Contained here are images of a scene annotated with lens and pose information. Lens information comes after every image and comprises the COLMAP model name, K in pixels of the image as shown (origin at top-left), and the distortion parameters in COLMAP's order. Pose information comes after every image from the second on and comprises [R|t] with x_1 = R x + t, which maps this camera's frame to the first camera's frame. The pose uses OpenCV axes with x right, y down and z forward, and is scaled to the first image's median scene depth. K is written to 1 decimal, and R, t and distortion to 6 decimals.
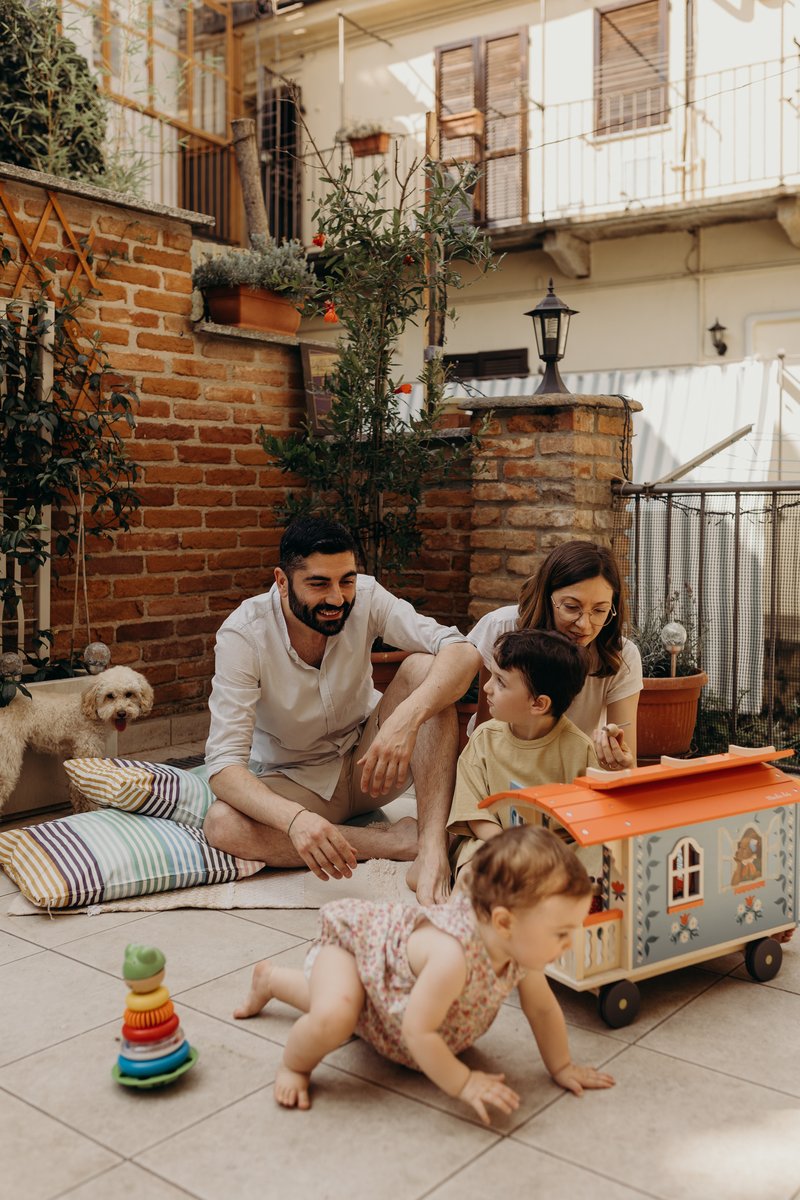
lens RADIAL K [[1174.8, 0, 412.8], [0, 1174.8, 545.2], [0, 0, 1]] dist [0.001703, 0.000871]
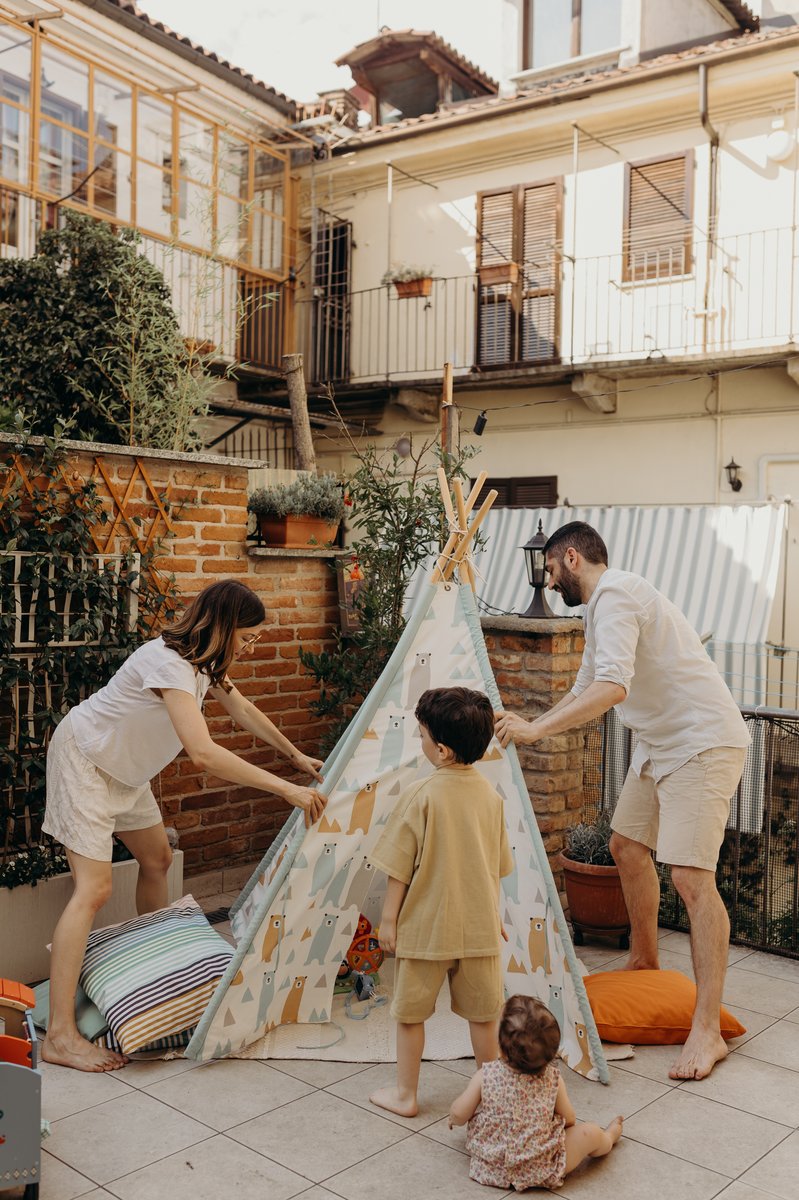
lens RADIAL K [[1178.3, 0, 406.1], [0, 1178.3, 601.0], [0, 0, 1]] dist [-0.001049, -0.003184]
pose [[0.998641, 0.021523, -0.047460, 0.038281], [-0.021607, 0.999766, -0.001249, -0.136929], [0.047422, 0.002272, 0.998872, -0.223958]]
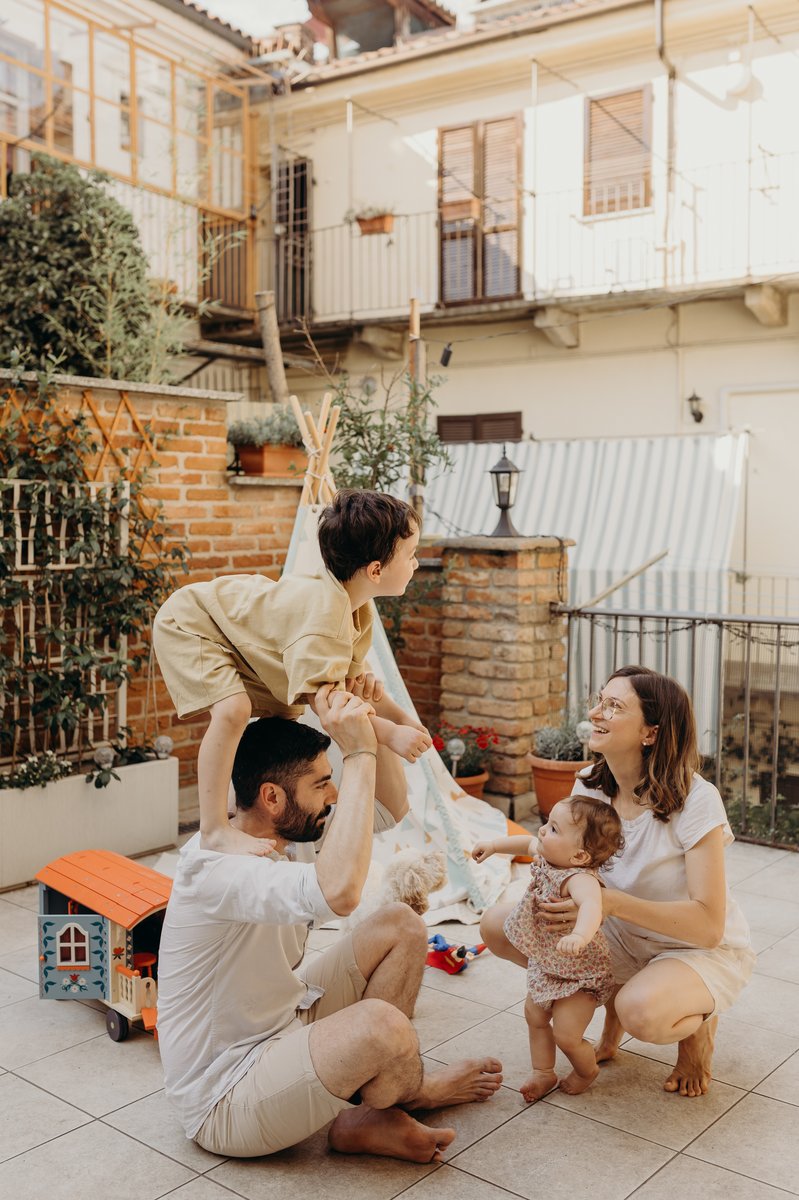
lens RADIAL K [[1213.1, 0, 405.9], [0, 1213.1, 581.1], [0, 0, 1]] dist [0.002463, -0.010814]
pose [[0.999824, 0.001947, -0.018665, 0.034061], [-0.001478, 0.999683, 0.025127, -0.109511], [0.018708, -0.025095, 0.999510, -0.335458]]
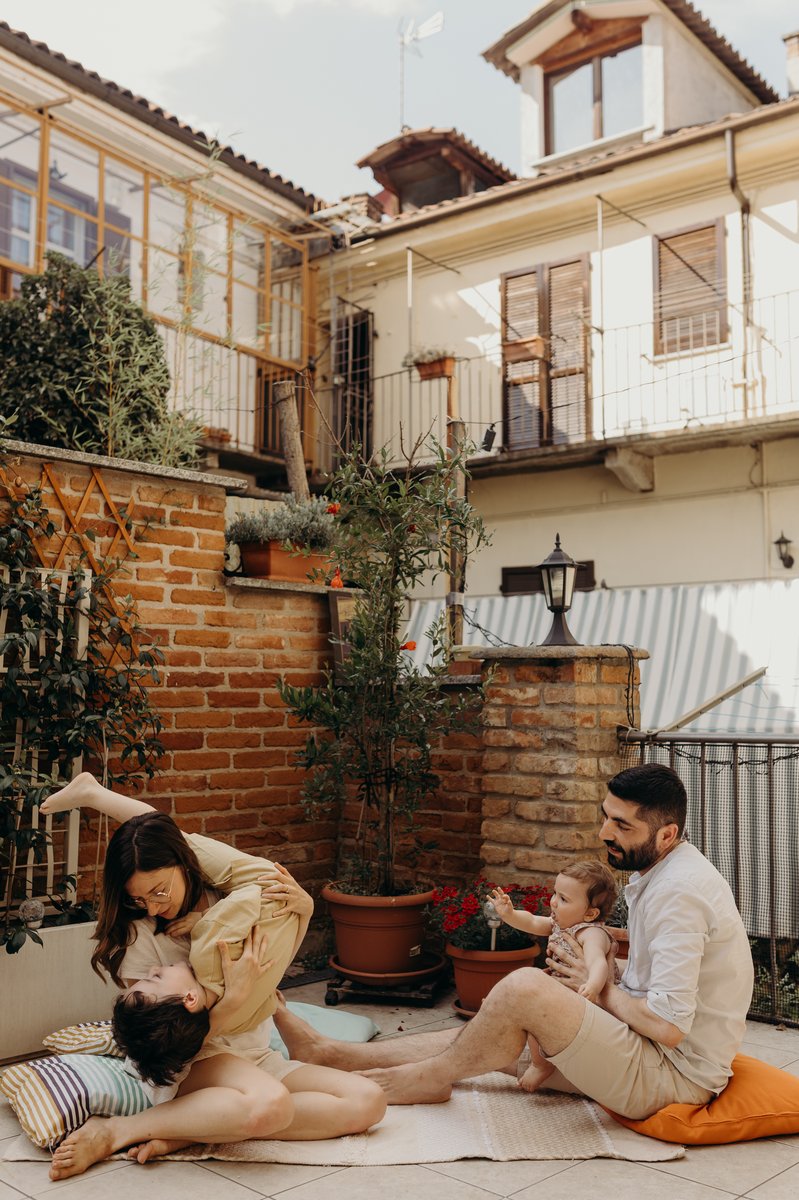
lens RADIAL K [[1201.8, 0, 398.4], [0, 1201.8, 597.1], [0, 0, 1]] dist [-0.004281, 0.006454]
pose [[0.995690, -0.006010, -0.092544, 0.074088], [-0.004906, 0.993087, -0.117282, -0.043097], [0.092609, 0.117230, 0.988777, -0.074264]]
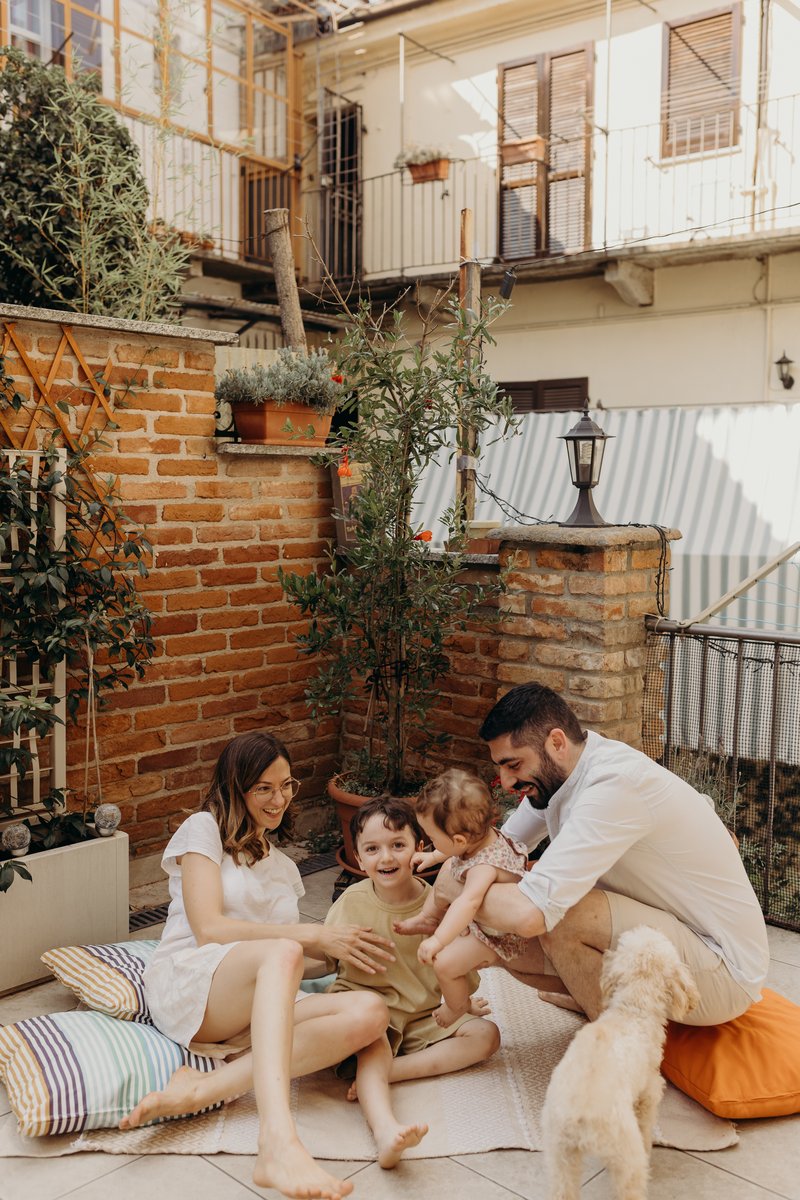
lens RADIAL K [[1146.5, 0, 397.1], [0, 1146.5, 593.8], [0, 0, 1]] dist [-0.002354, 0.001263]
pose [[0.997045, 0.012387, -0.075818, 0.037071], [-0.007618, 0.997993, 0.062864, -0.127065], [0.076444, -0.062100, 0.995138, 0.055405]]
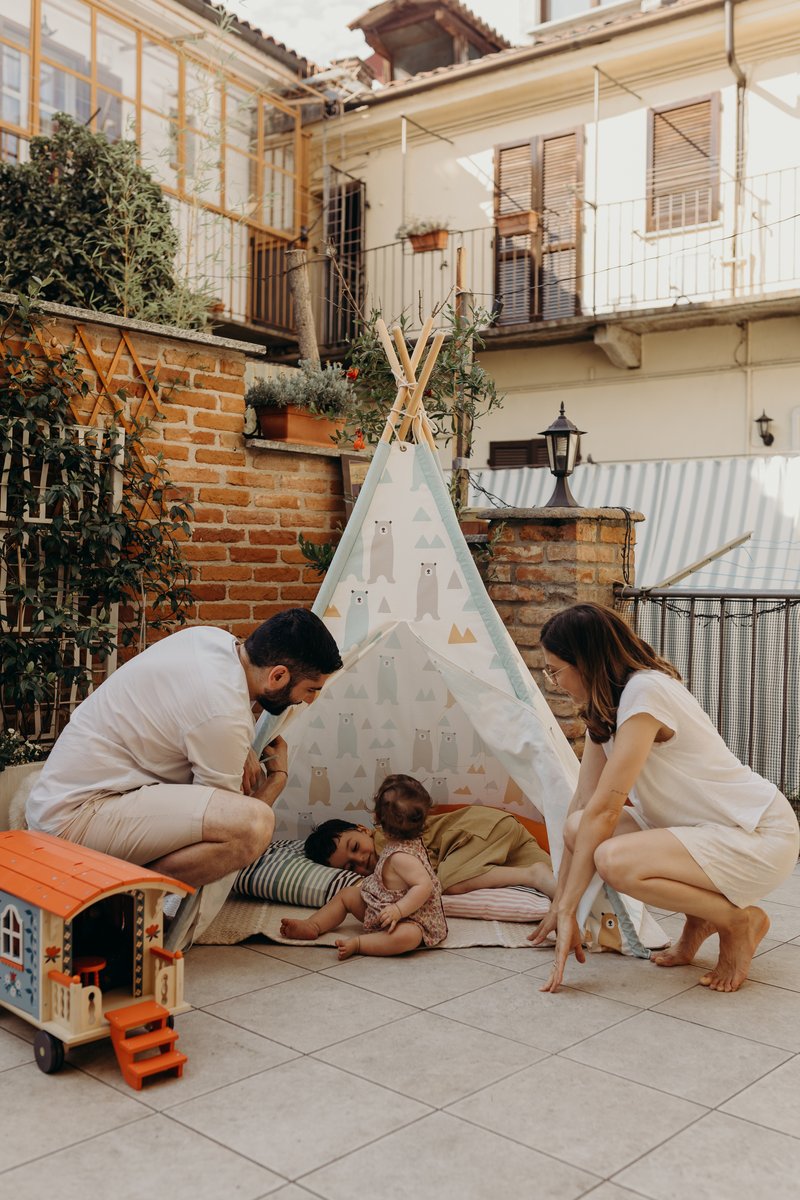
lens RADIAL K [[1191.2, 0, 406.4], [0, 1191.2, 597.4], [0, 0, 1]] dist [-0.003130, 0.004846]
pose [[0.997761, 0.014907, -0.065201, 0.045949], [-0.015954, 0.999751, -0.015575, -0.021270], [0.064952, 0.016580, 0.997751, -0.135749]]
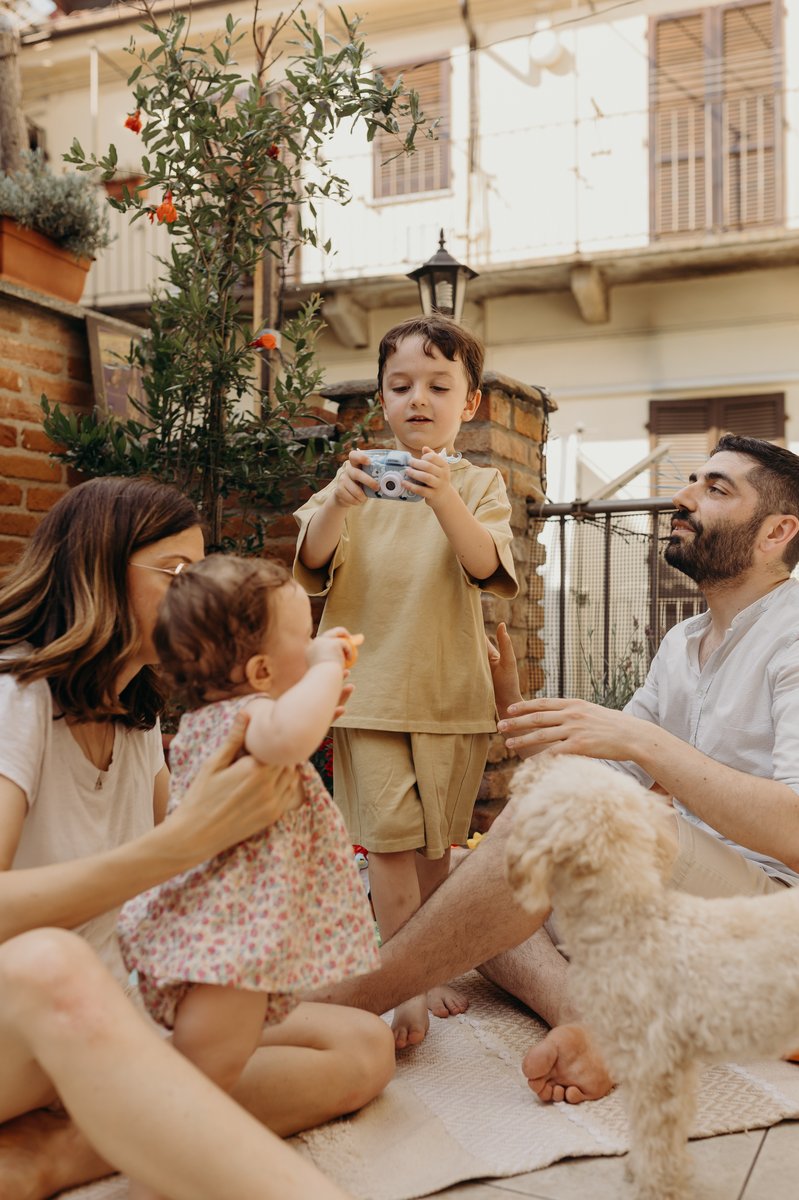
lens RADIAL K [[1161.0, 0, 387.4], [0, 1161.0, 598.4], [0, 0, 1]] dist [-0.001983, 0.004222]
pose [[0.978246, 0.003379, 0.207420, -0.067664], [0.007113, 0.998733, -0.049814, 0.043337], [-0.207326, 0.050206, 0.976983, 0.295708]]
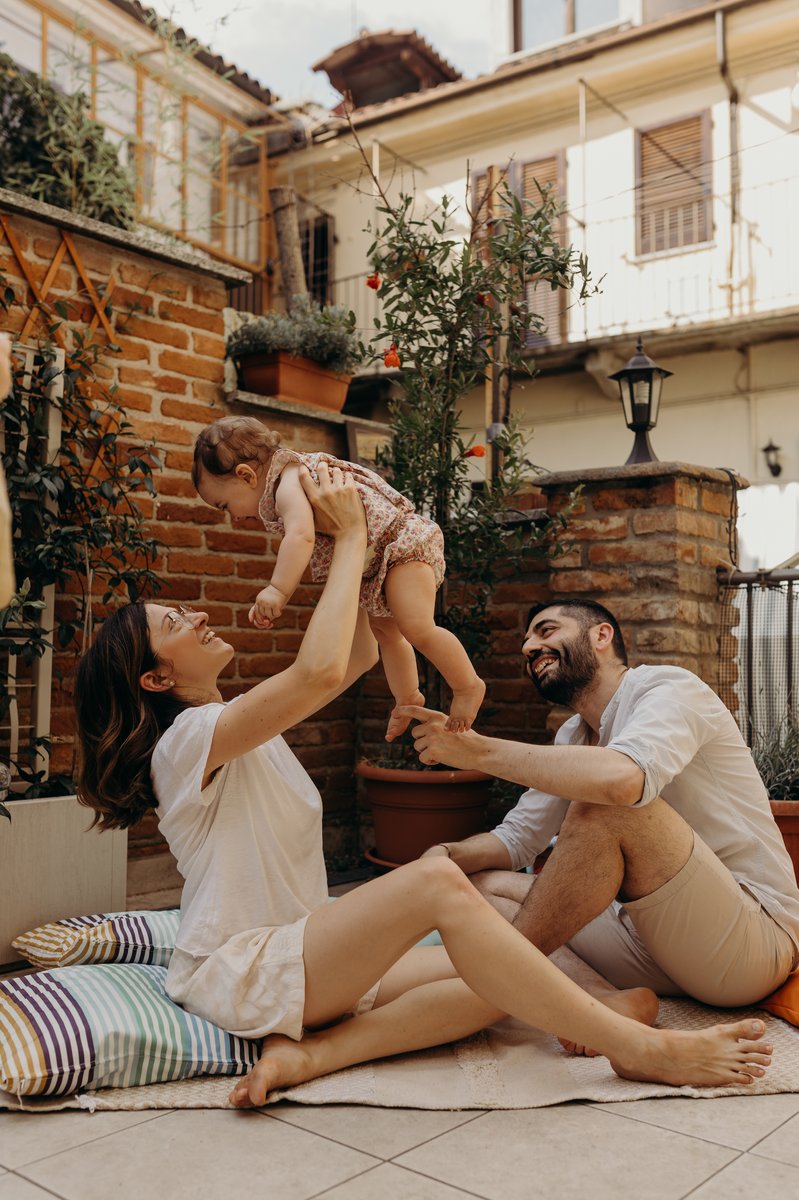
lens RADIAL K [[1160.5, 0, 394.6], [0, 1160.5, 600.4], [0, 0, 1]] dist [-0.000663, 0.009845]
pose [[0.999403, -0.000813, -0.034547, -0.032383], [-0.001943, 0.996819, -0.079675, 0.033936], [0.034502, 0.079695, 0.996222, 0.160627]]
